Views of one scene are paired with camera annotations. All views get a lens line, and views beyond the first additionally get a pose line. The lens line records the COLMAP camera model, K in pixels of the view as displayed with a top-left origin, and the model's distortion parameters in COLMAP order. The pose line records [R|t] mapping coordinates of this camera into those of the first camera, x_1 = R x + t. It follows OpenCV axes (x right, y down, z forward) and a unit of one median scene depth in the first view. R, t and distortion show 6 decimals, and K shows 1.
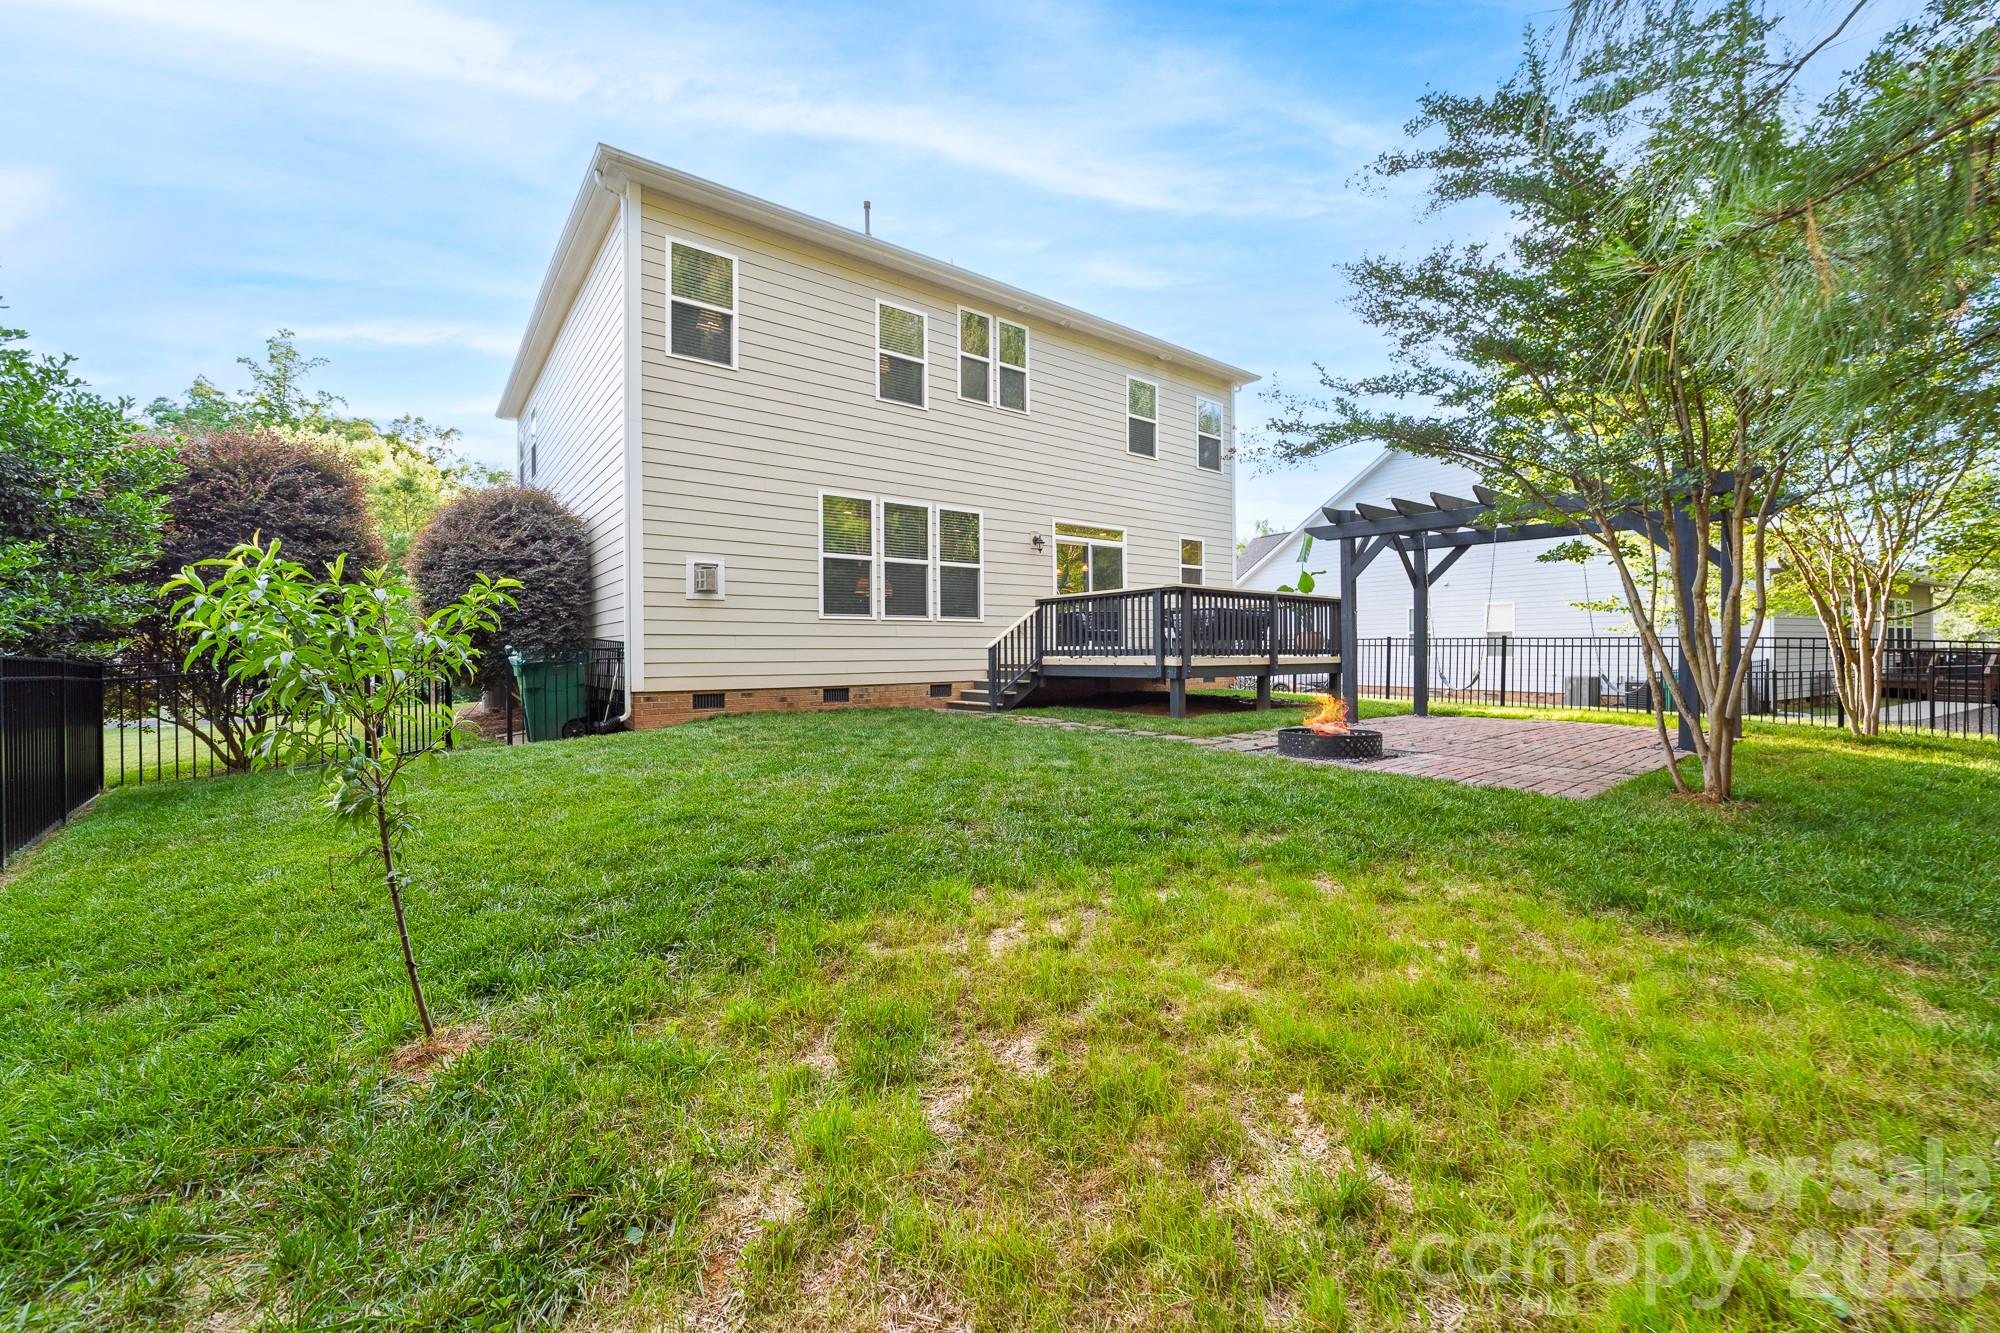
lens RADIAL K [[767.2, 0, 1012.1], [0, 767.2, 667.1], [0, 0, 1]] dist [-0.007054, 0.002638]
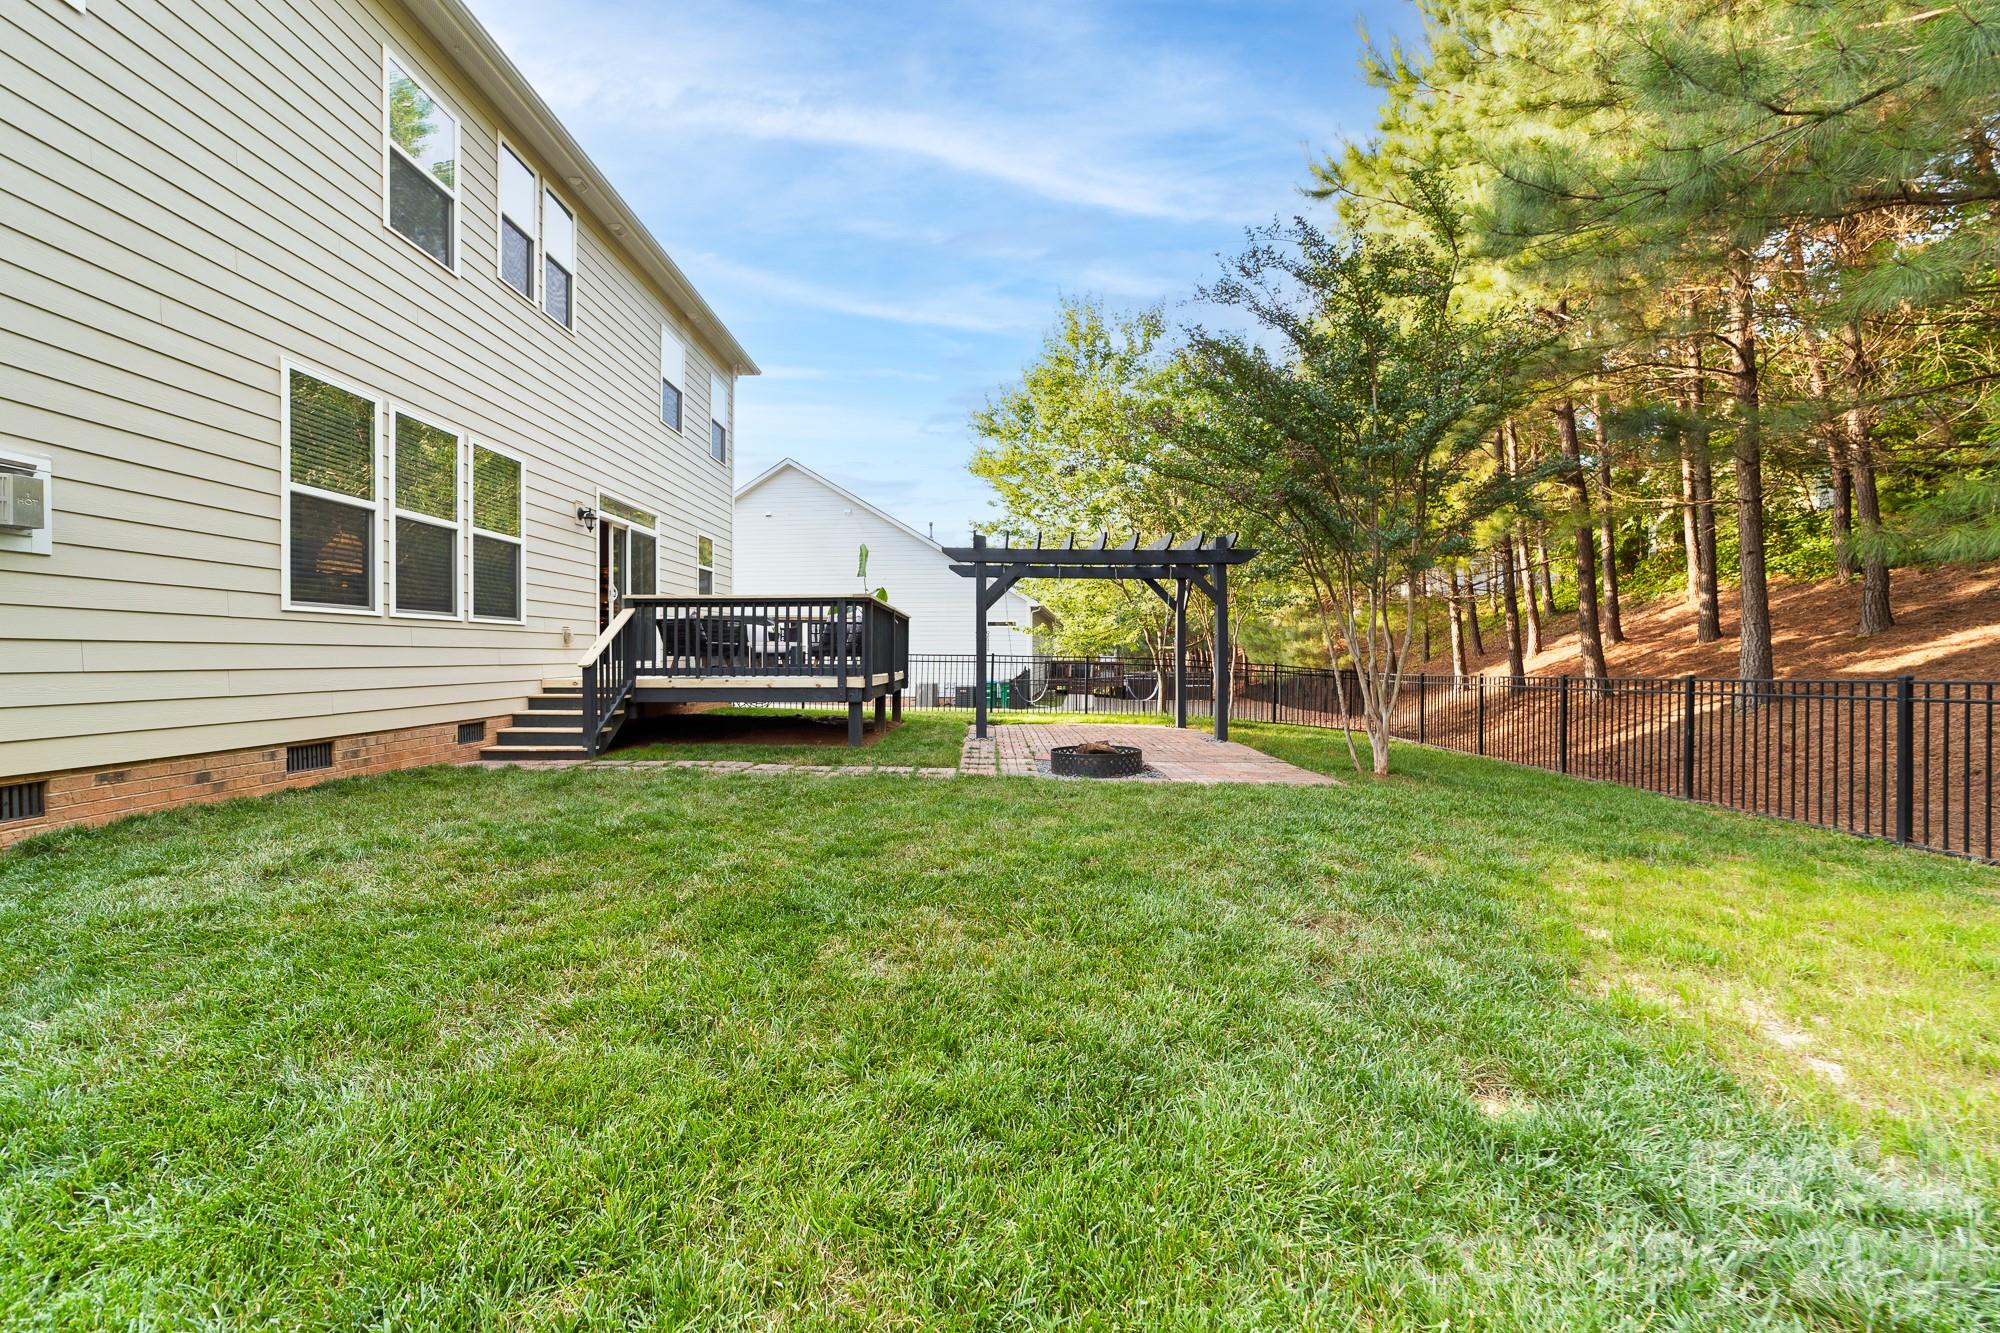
lens RADIAL K [[767.2, 0, 970.7], [0, 767.2, 659.4], [0, 0, 1]] dist [-0.007054, 0.002638]
pose [[0.637838, 0.005511, 0.770150, -0.324744], [0.008045, 0.999872, -0.013817, -0.018164], [-0.770128, 0.015009, 0.637713, 0.299705]]
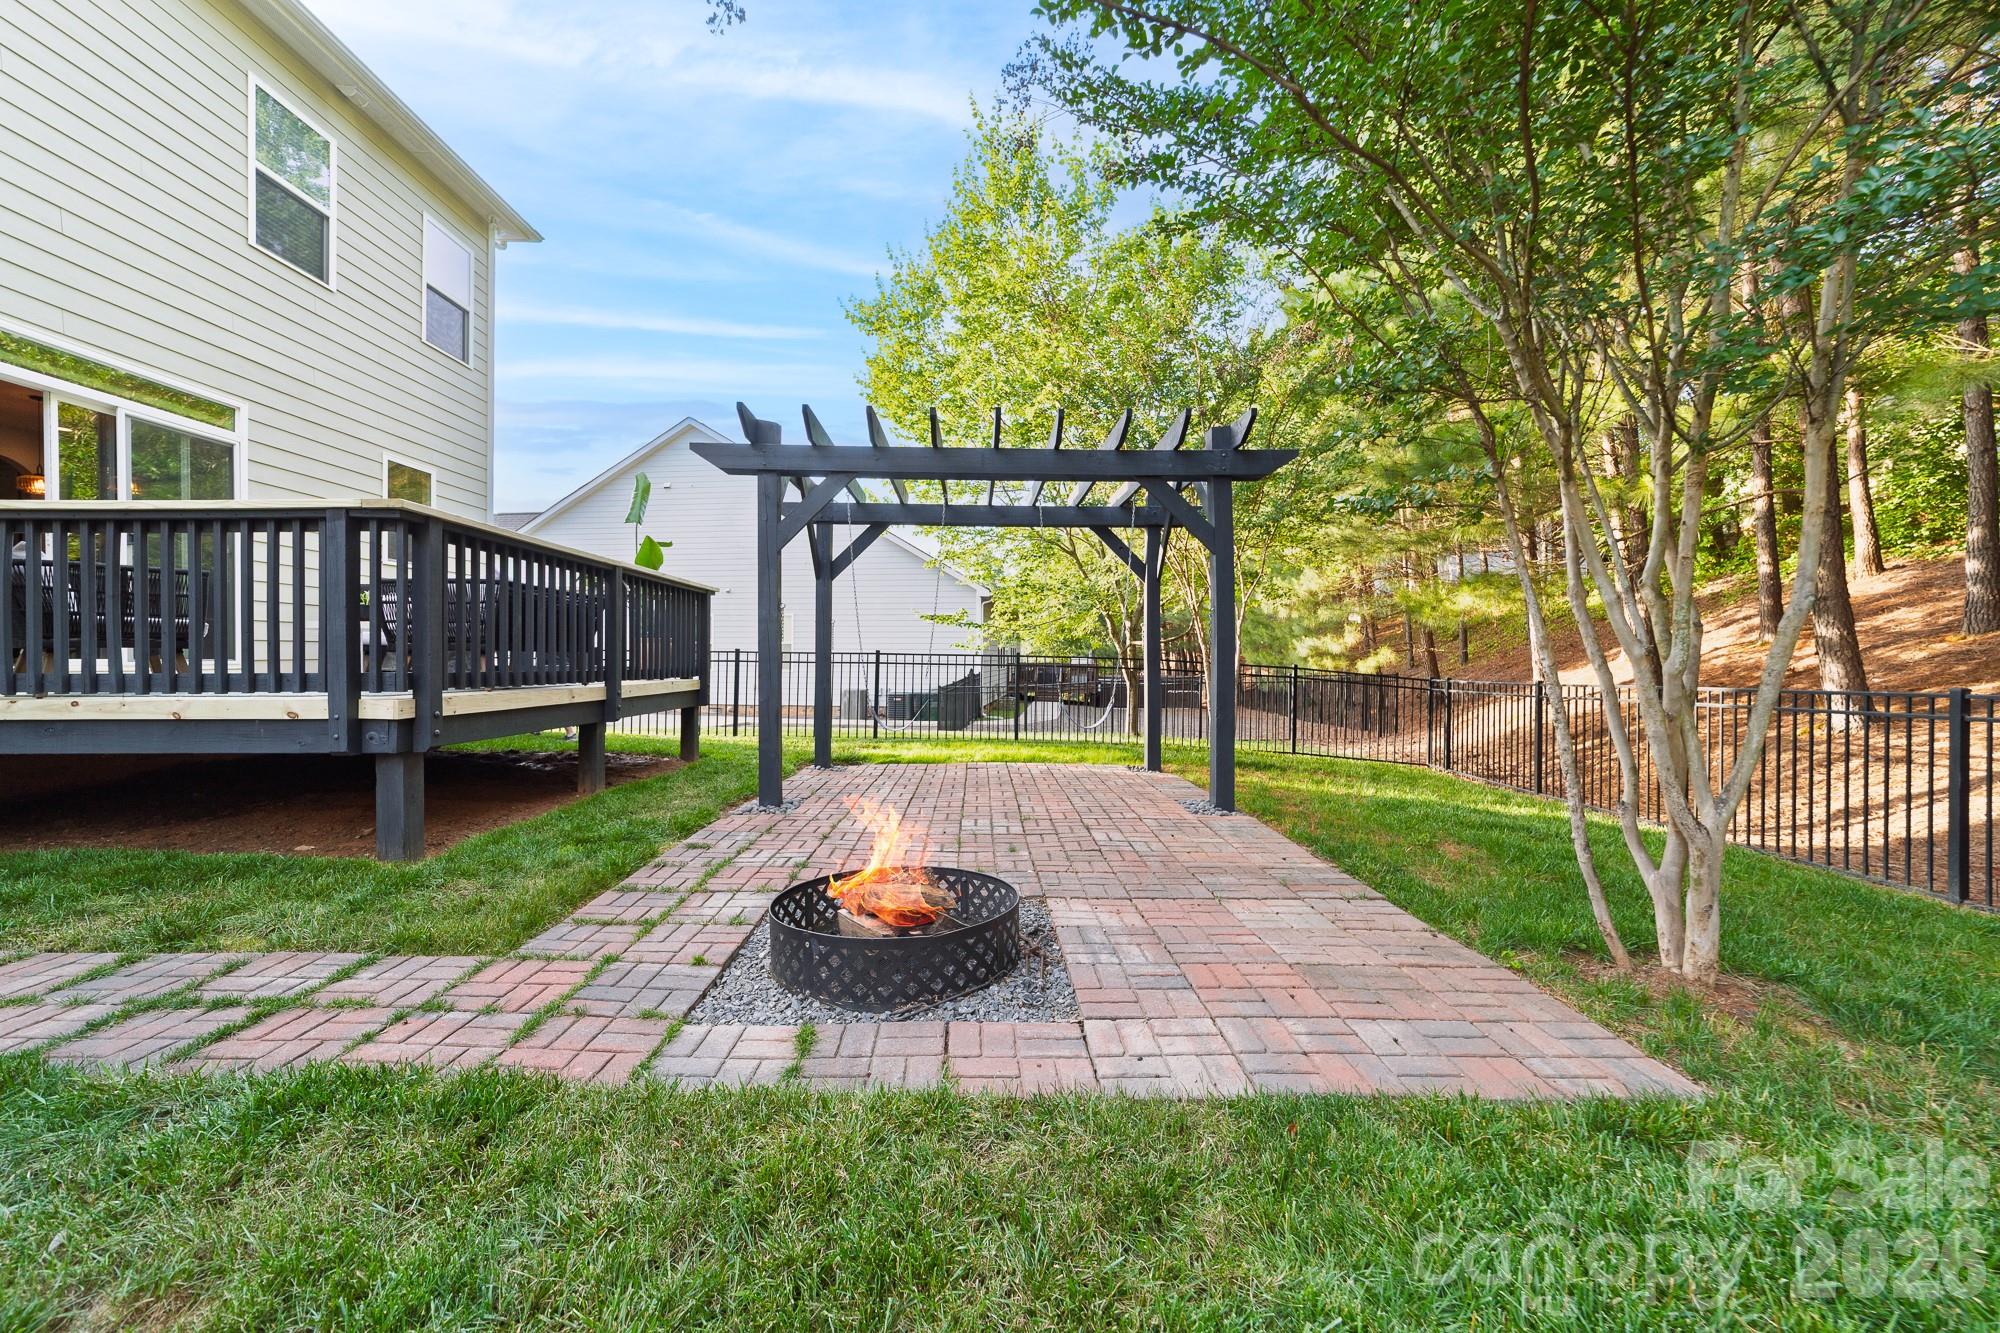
lens RADIAL K [[767.2, 0, 957.0], [0, 767.2, 662.1], [0, 0, 1]] dist [-0.007054, 0.002638]
pose [[0.638862, 0.005448, 0.769302, 0.085937], [0.007047, 0.999892, -0.012933, -0.020307], [-0.769289, 0.013683, 0.638754, 0.470695]]
